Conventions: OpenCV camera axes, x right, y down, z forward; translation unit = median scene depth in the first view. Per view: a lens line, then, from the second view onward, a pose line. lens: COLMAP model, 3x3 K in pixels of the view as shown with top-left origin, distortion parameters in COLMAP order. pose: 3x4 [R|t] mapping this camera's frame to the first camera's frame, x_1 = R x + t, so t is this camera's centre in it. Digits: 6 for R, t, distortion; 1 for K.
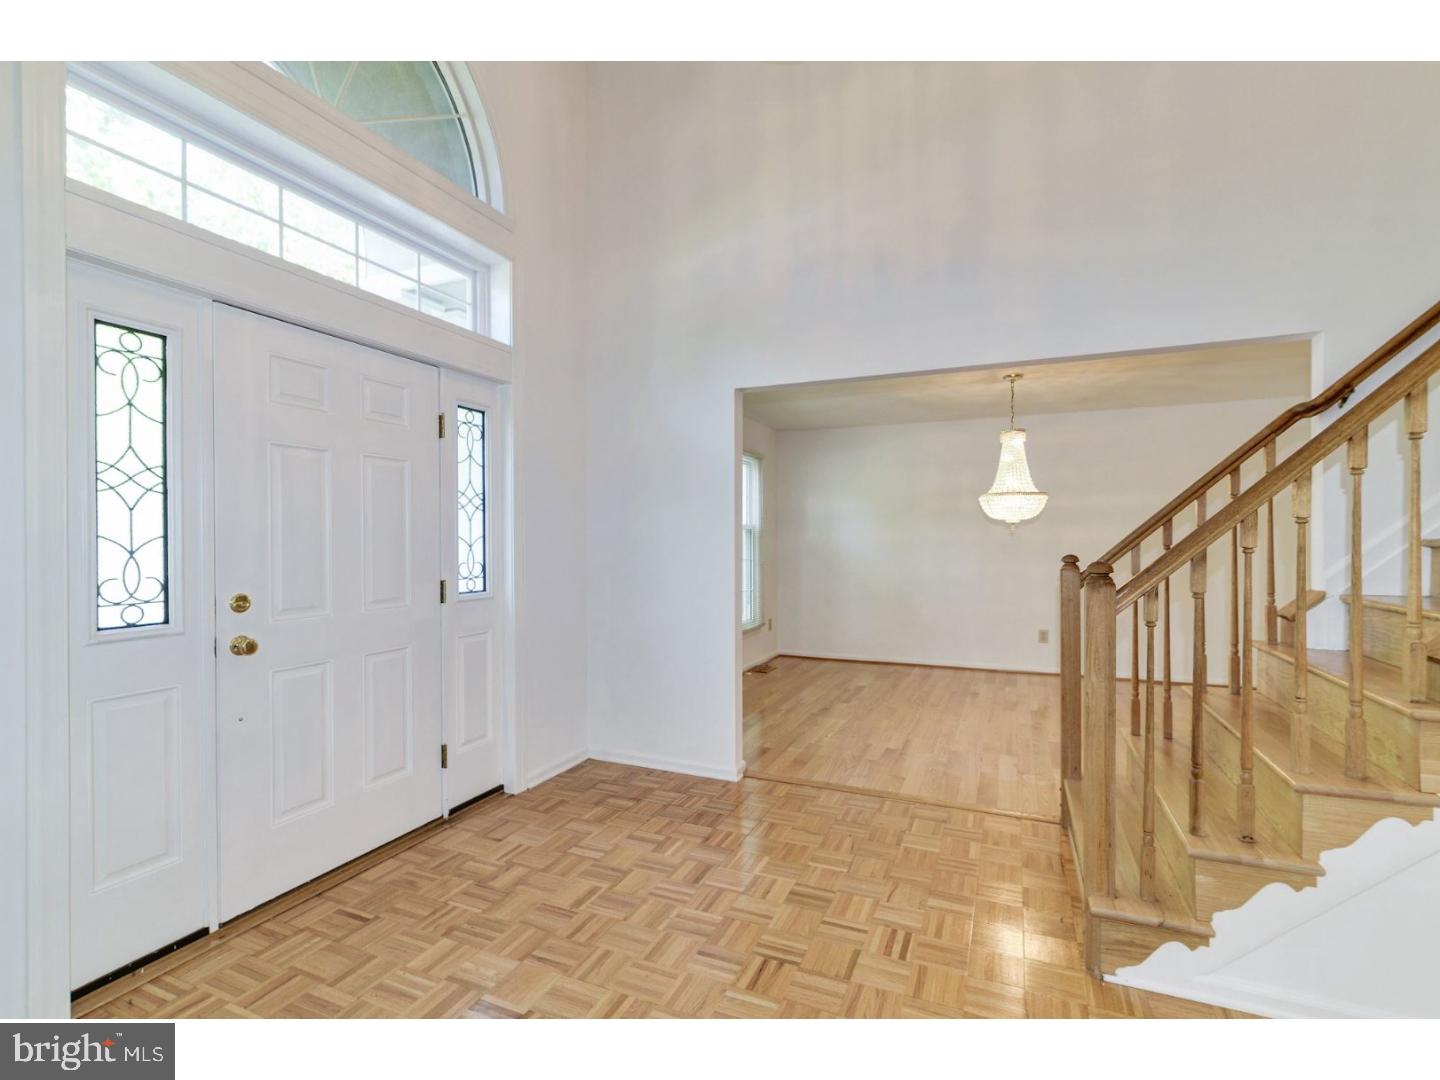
lens RADIAL K [[668.2, 0, 714.2], [0, 668.2, 539.7], [0, 0, 1]] dist [-0.004539, -0.000038]
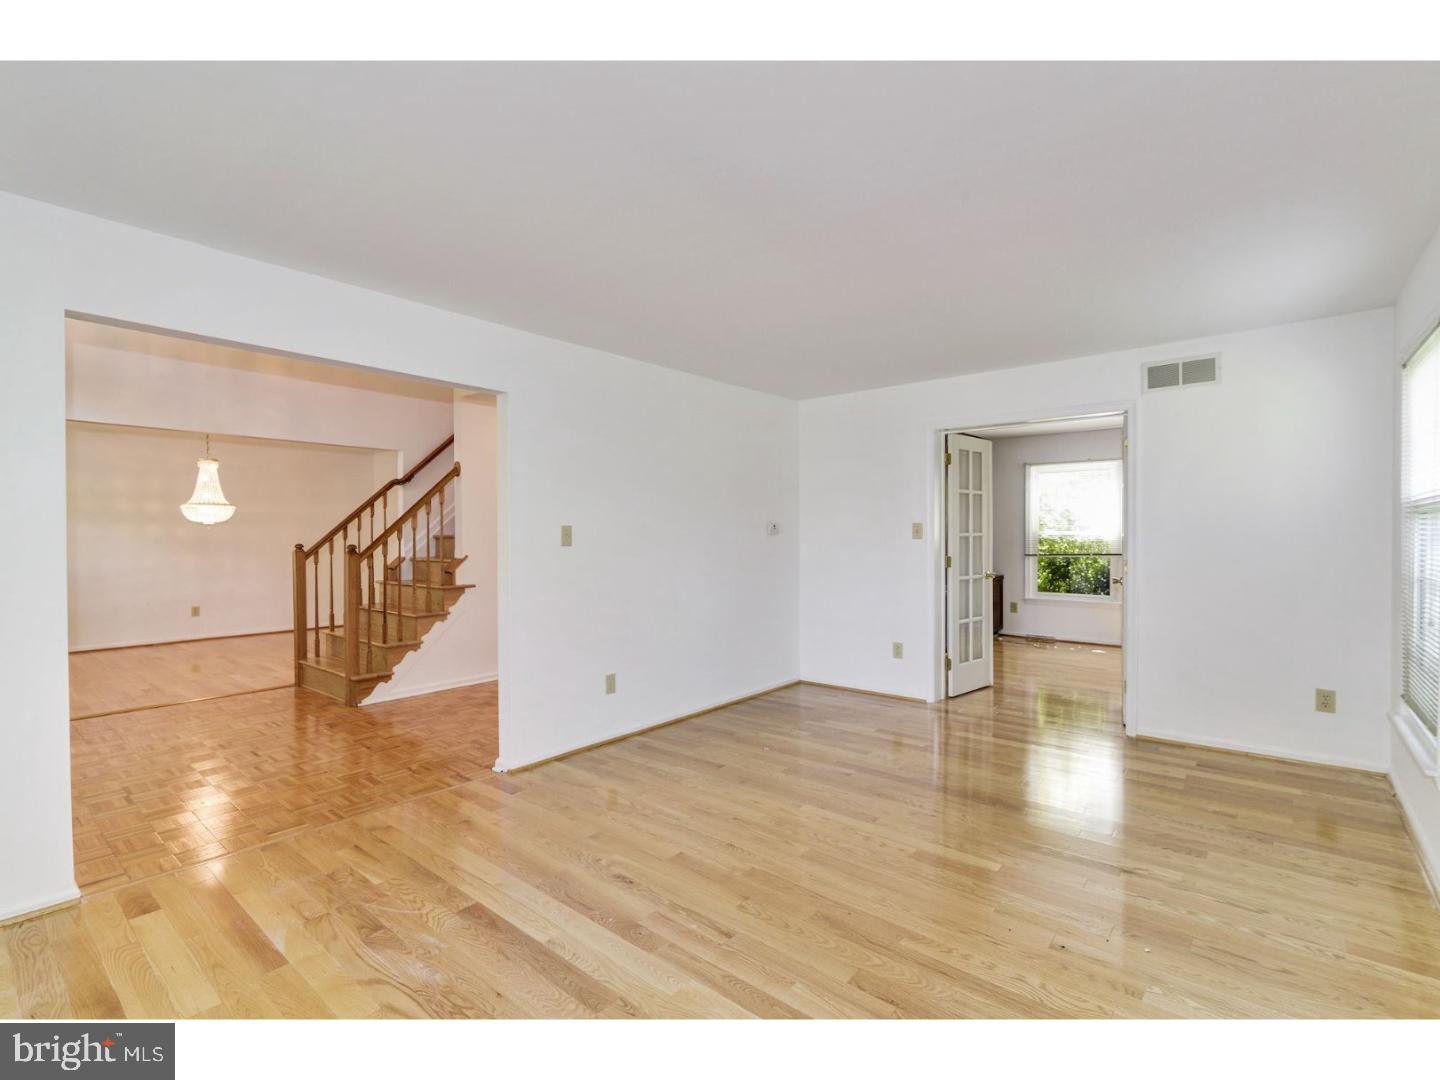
lens RADIAL K [[668.2, 0, 717.1], [0, 668.2, 539.4], [0, 0, 1]] dist [-0.004539, -0.000038]
pose [[0.271022, -0.002316, 0.962570, -1.133070], [0.001282, 0.999997, 0.002046, 0.008940], [-0.962572, 0.000679, 0.271024, -0.773719]]
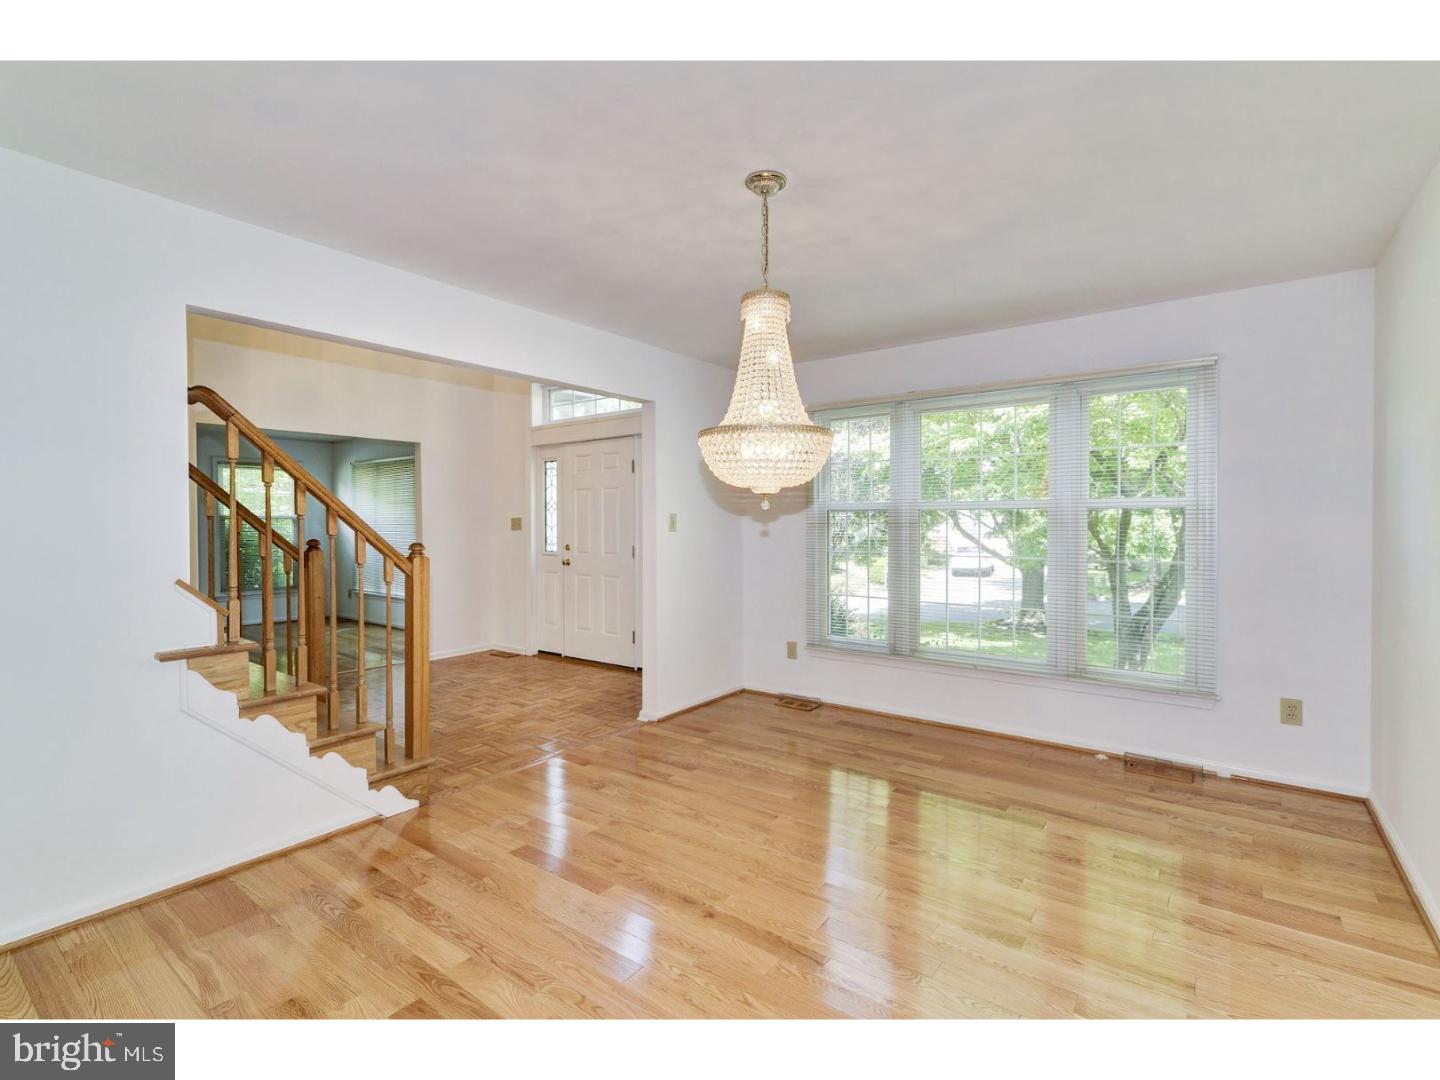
lens RADIAL K [[668.2, 0, 721.1], [0, 668.2, 532.0], [0, 0, 1]] dist [-0.004539, -0.000038]
pose [[-0.218849, 0.016931, -0.975612, 1.642805], [0.005073, 0.999856, 0.016213, -0.011714], [0.975746, -0.001401, -0.218903, 1.928321]]
